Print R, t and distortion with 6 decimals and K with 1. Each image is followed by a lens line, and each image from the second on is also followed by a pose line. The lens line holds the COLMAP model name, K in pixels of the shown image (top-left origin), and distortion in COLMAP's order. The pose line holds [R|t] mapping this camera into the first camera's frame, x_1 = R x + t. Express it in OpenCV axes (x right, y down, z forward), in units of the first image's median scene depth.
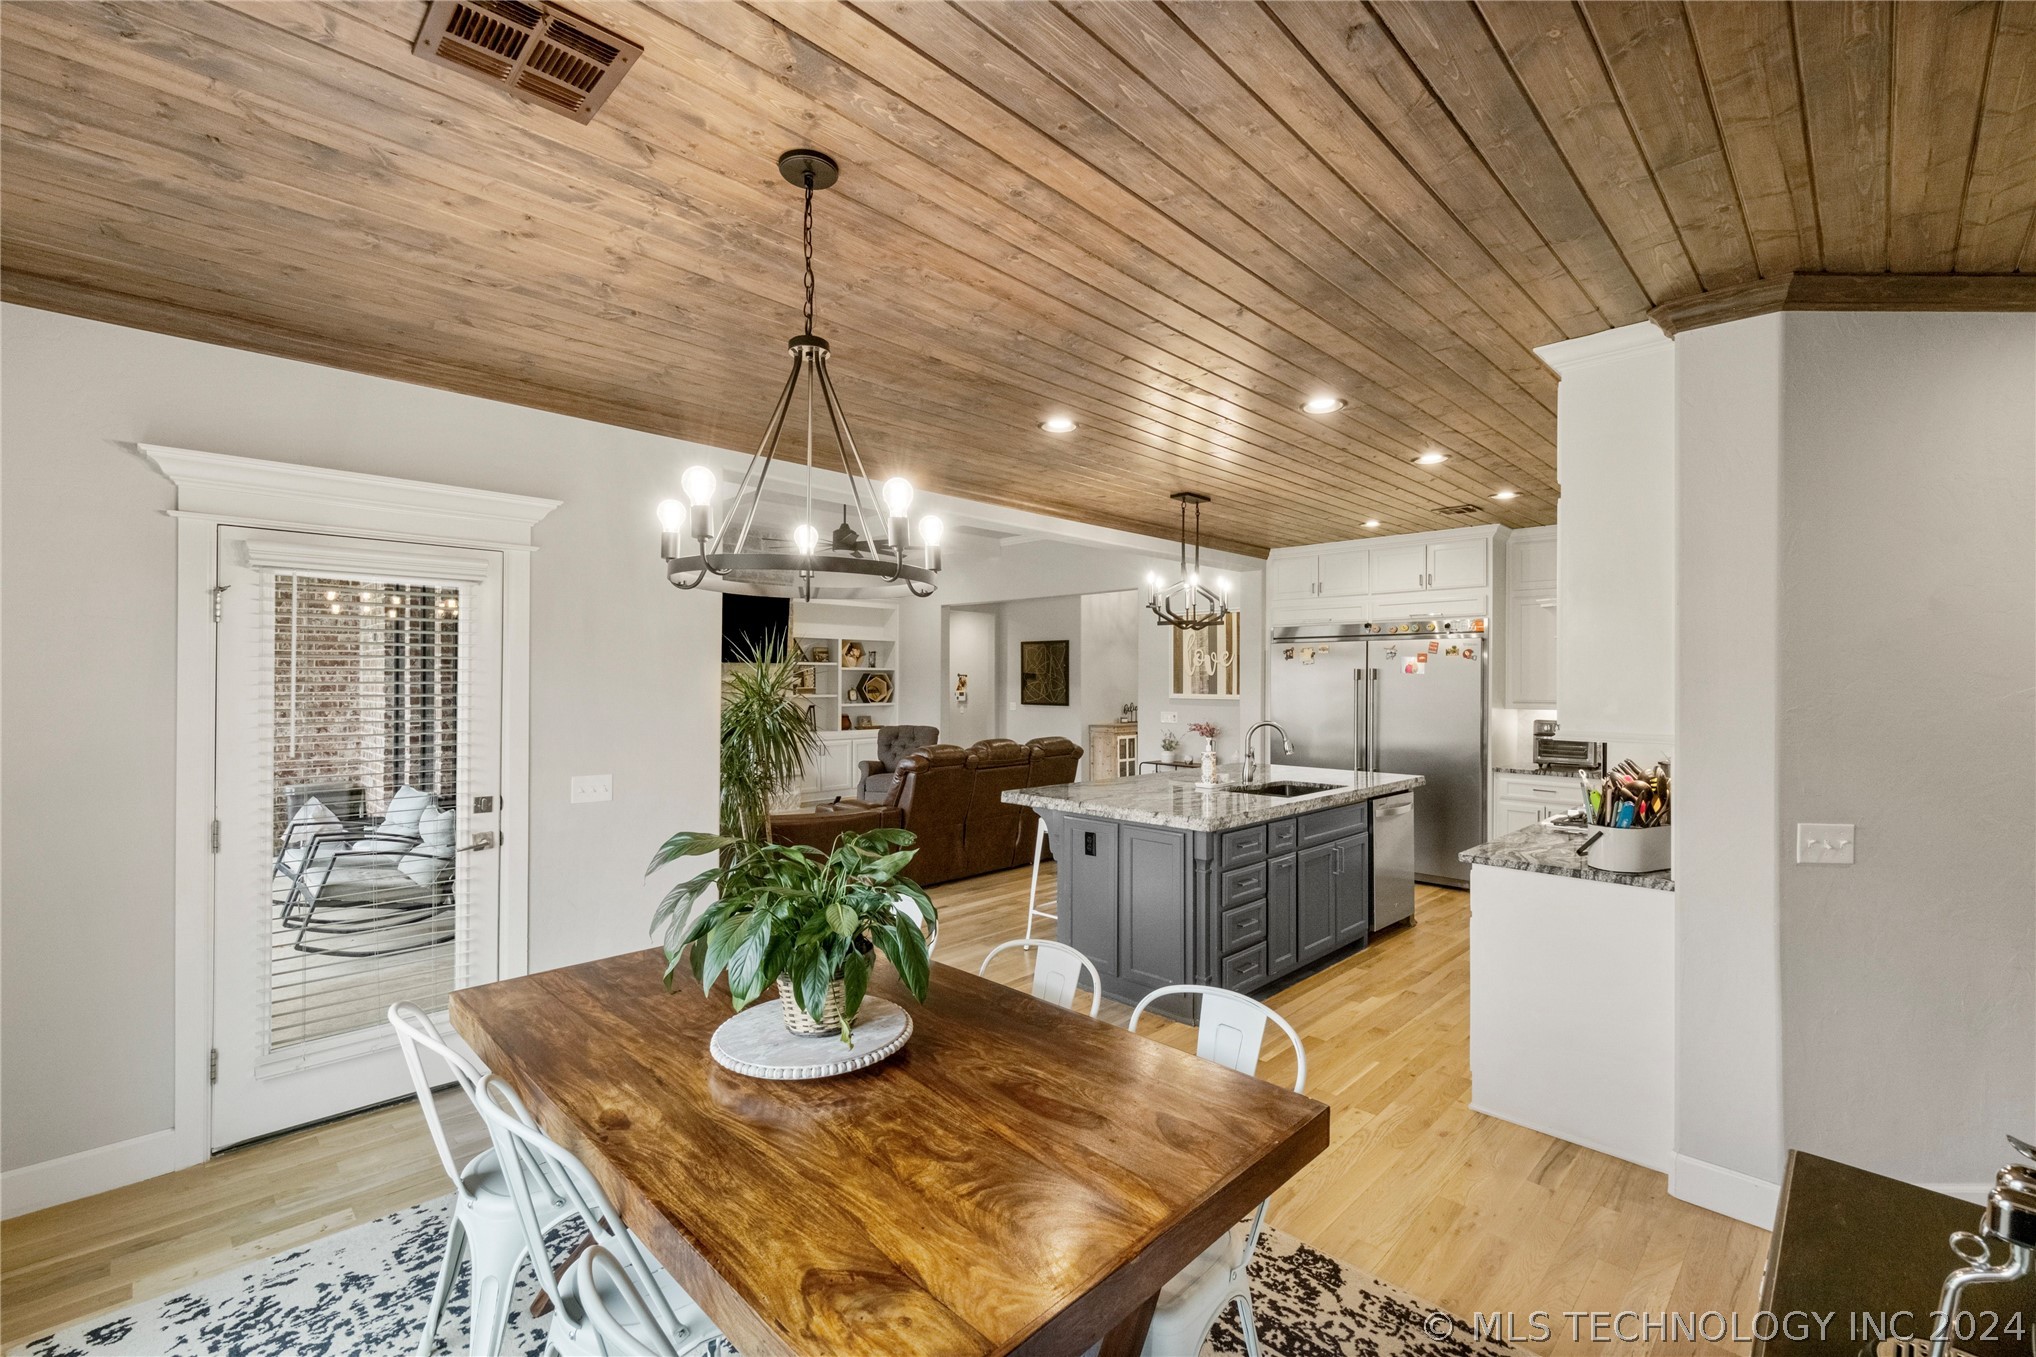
lens RADIAL K [[860.1, 0, 1020.9], [0, 860.1, 678.8], [0, 0, 1]] dist [0.011849, -0.003760]
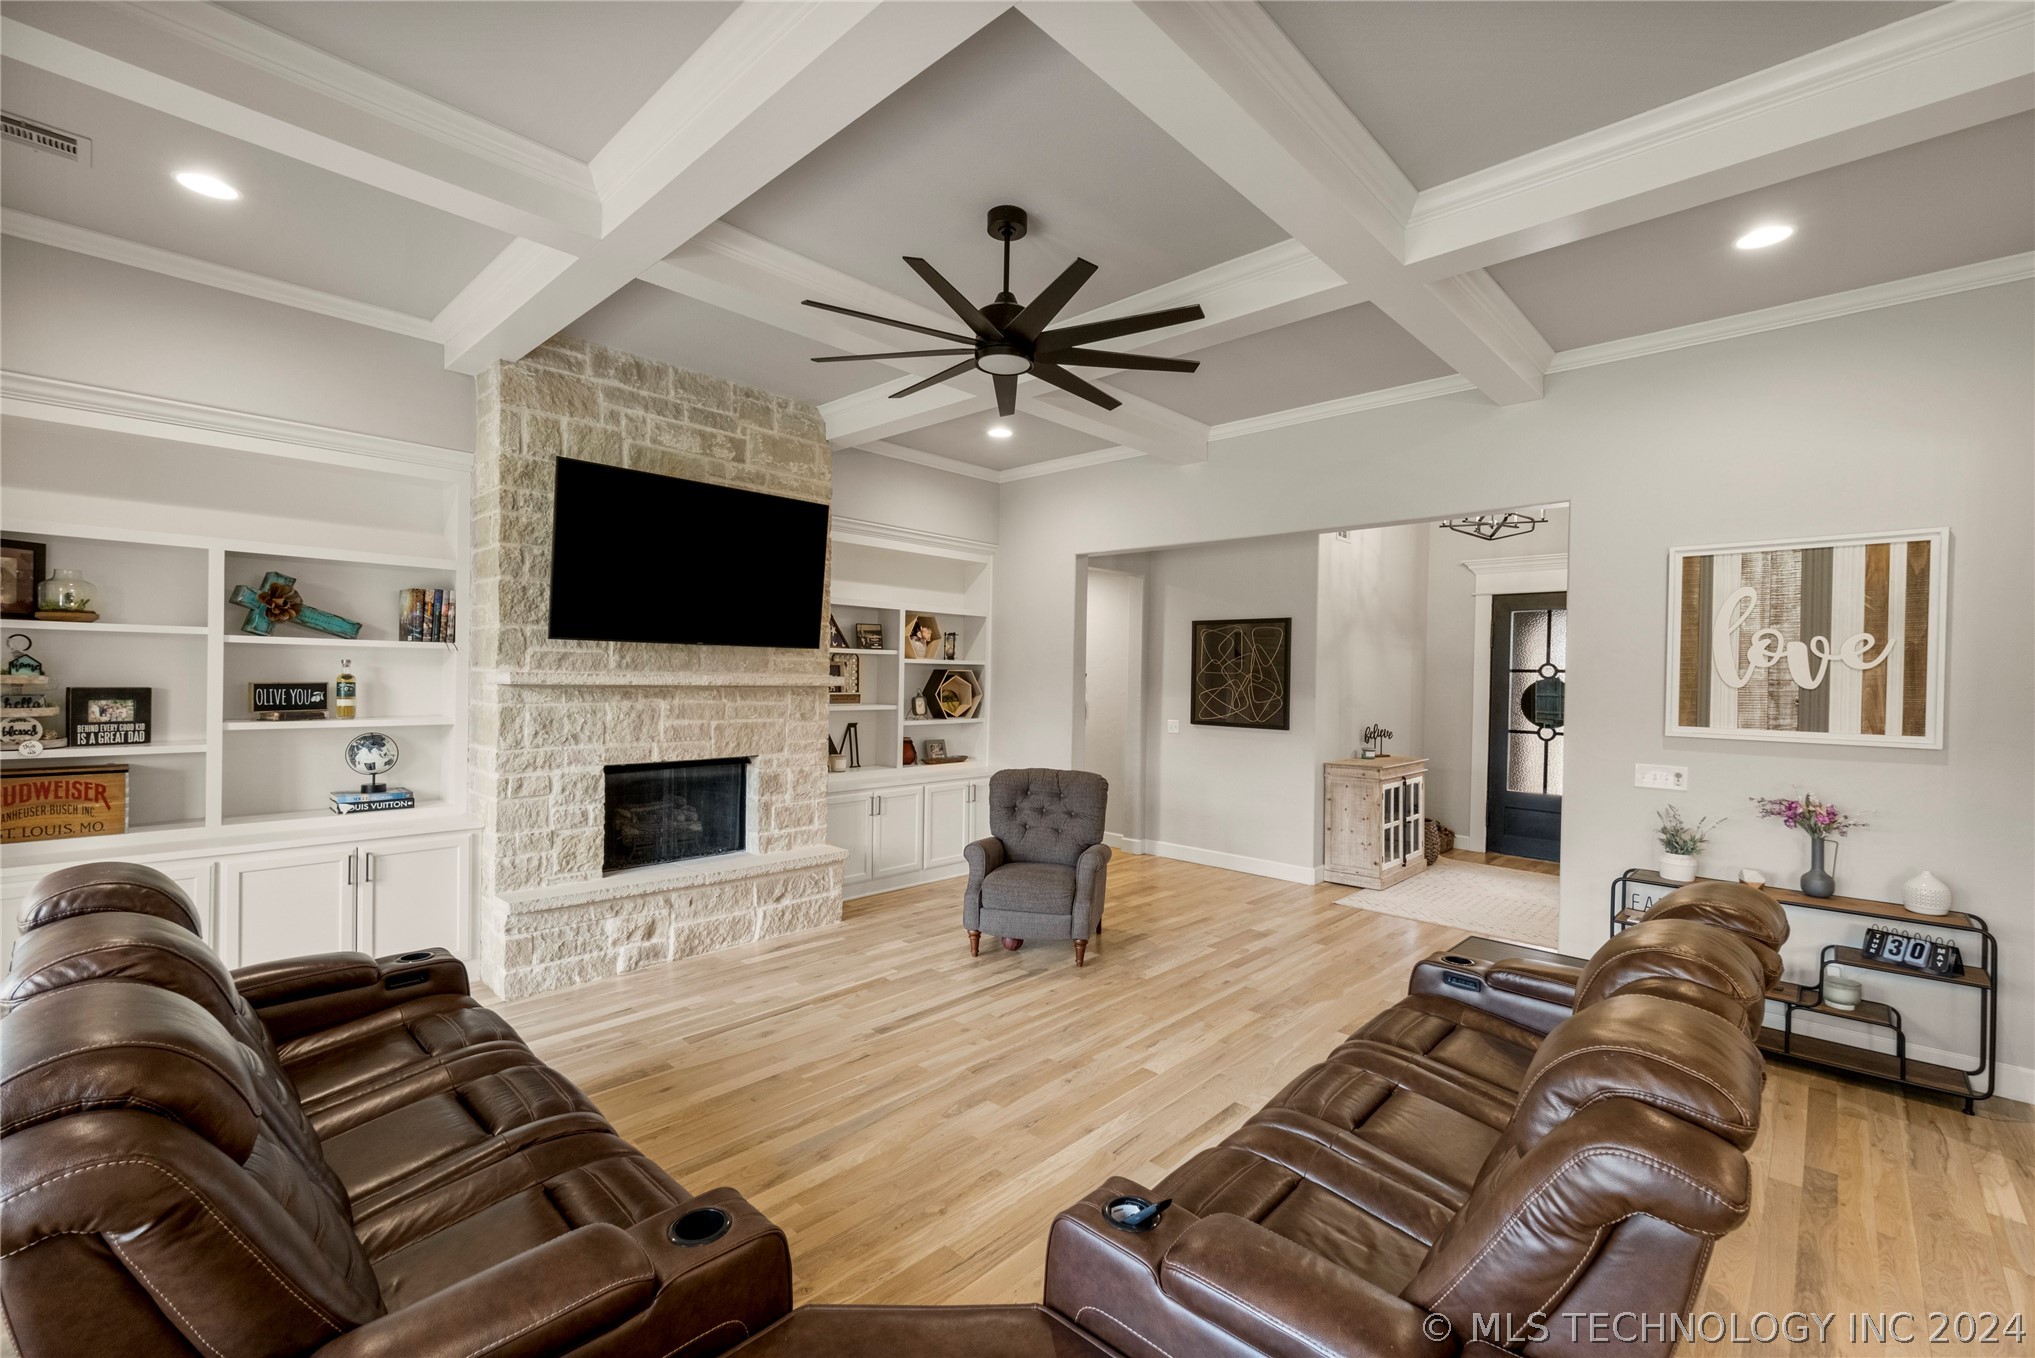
lens RADIAL K [[858.0, 0, 1017.5], [0, 858.0, 679.0], [0, 0, 1]] dist [0.028541, -0.014986]
pose [[0.999662, 0.015272, 0.021055, -0.144478], [-0.015410, 0.999861, 0.006395, -0.004263], [-0.020955, -0.006717, 0.999758, 0.422287]]
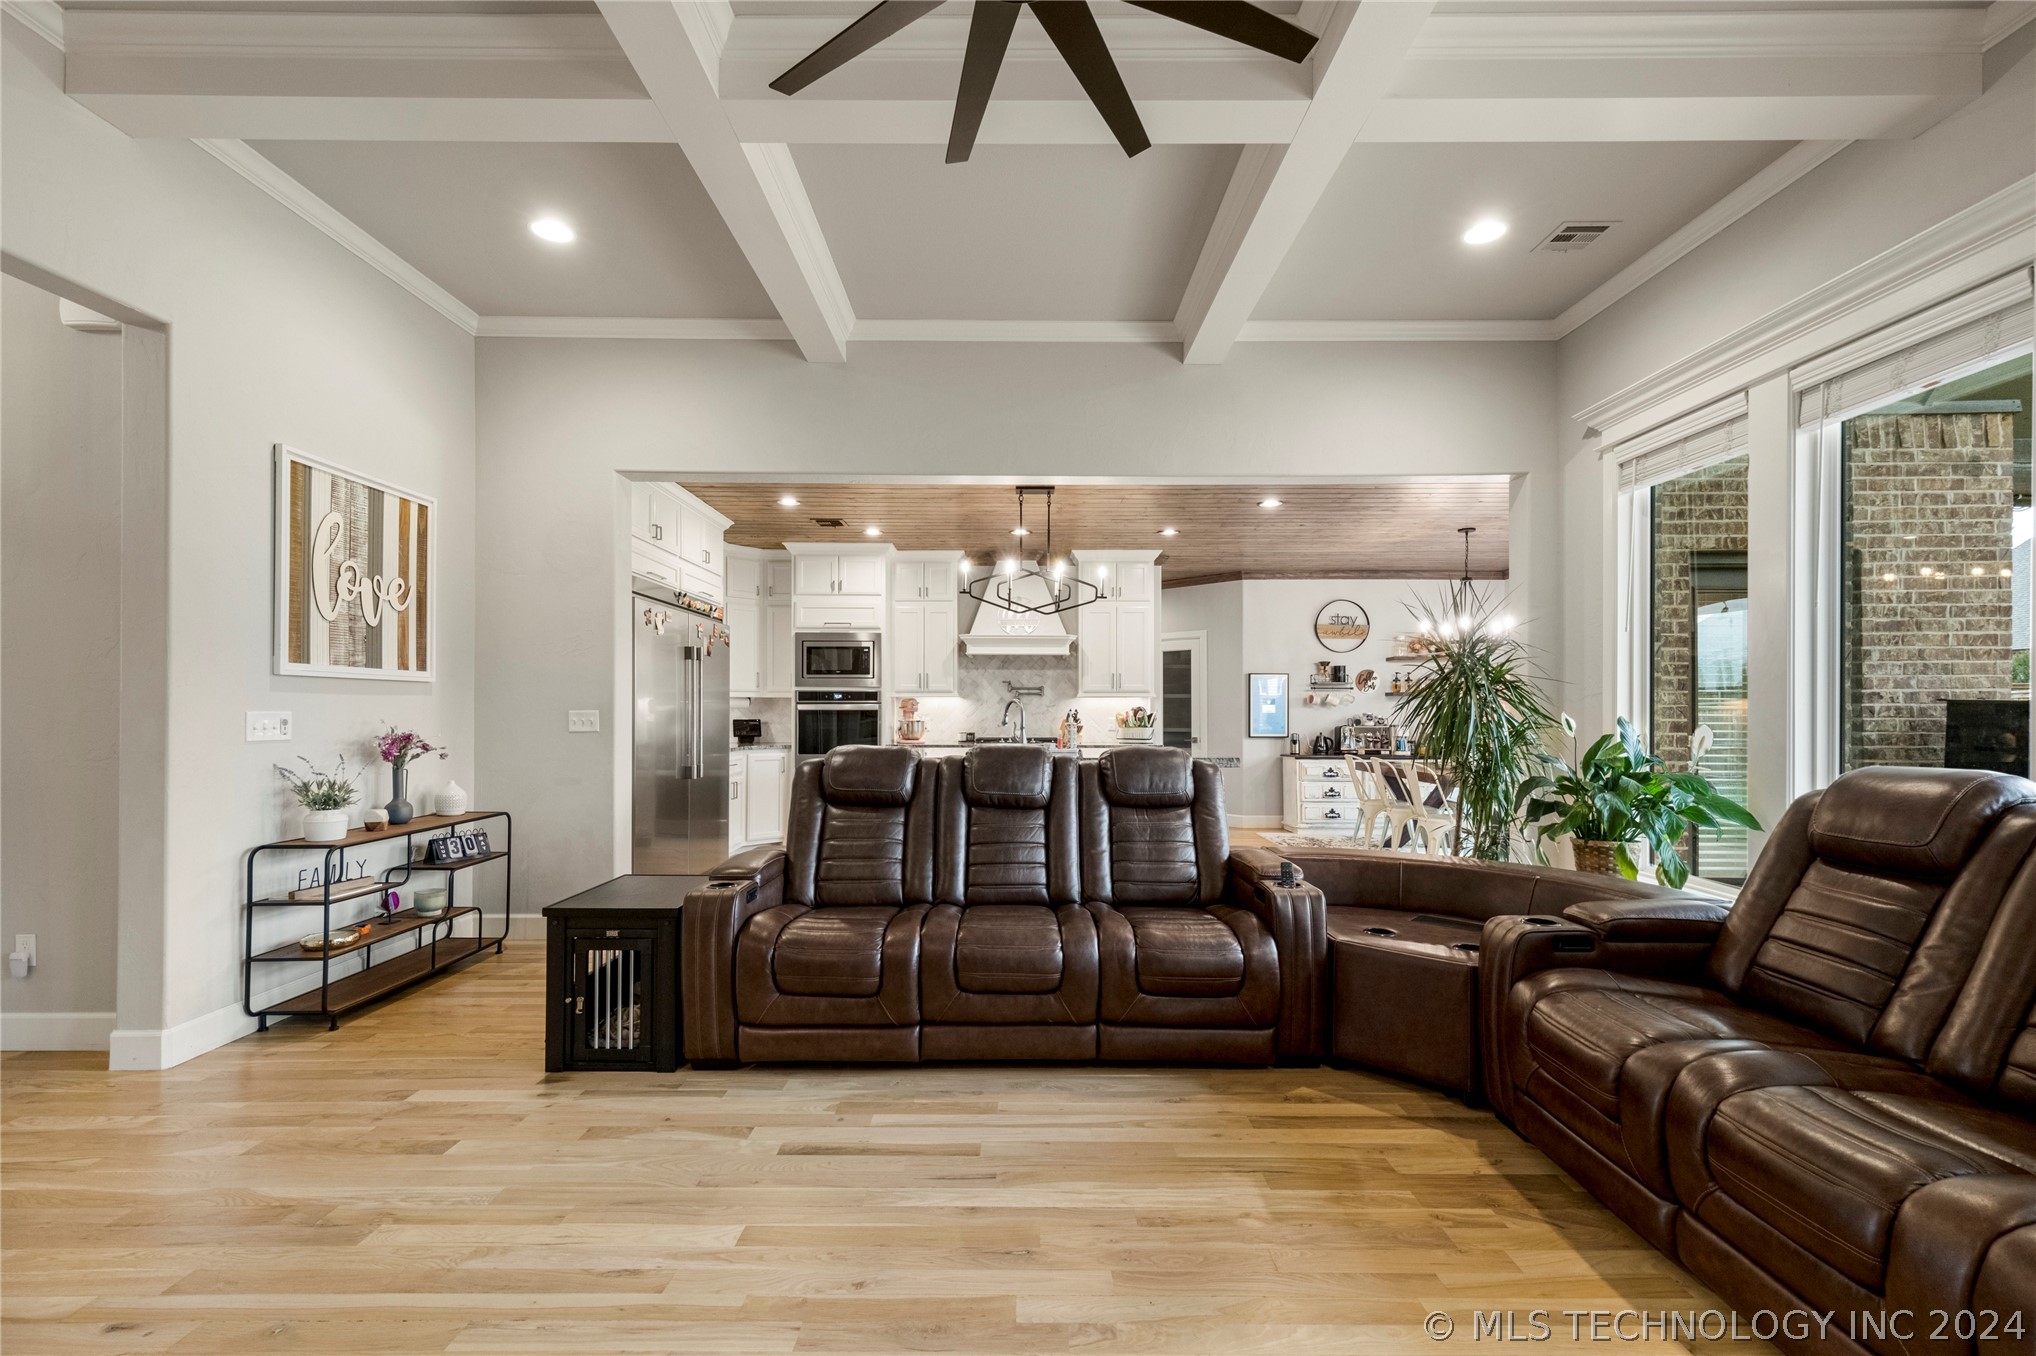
lens RADIAL K [[870.3, 0, 1017.7], [0, 870.3, 708.3], [0, 0, 1]] dist [0.015195, -0.008385]
pose [[-0.702906, -0.002642, 0.711278, -0.254220], [-0.005281, 0.999985, -0.001505, 0.028246], [-0.711263, -0.004814, -0.702909, 0.809573]]
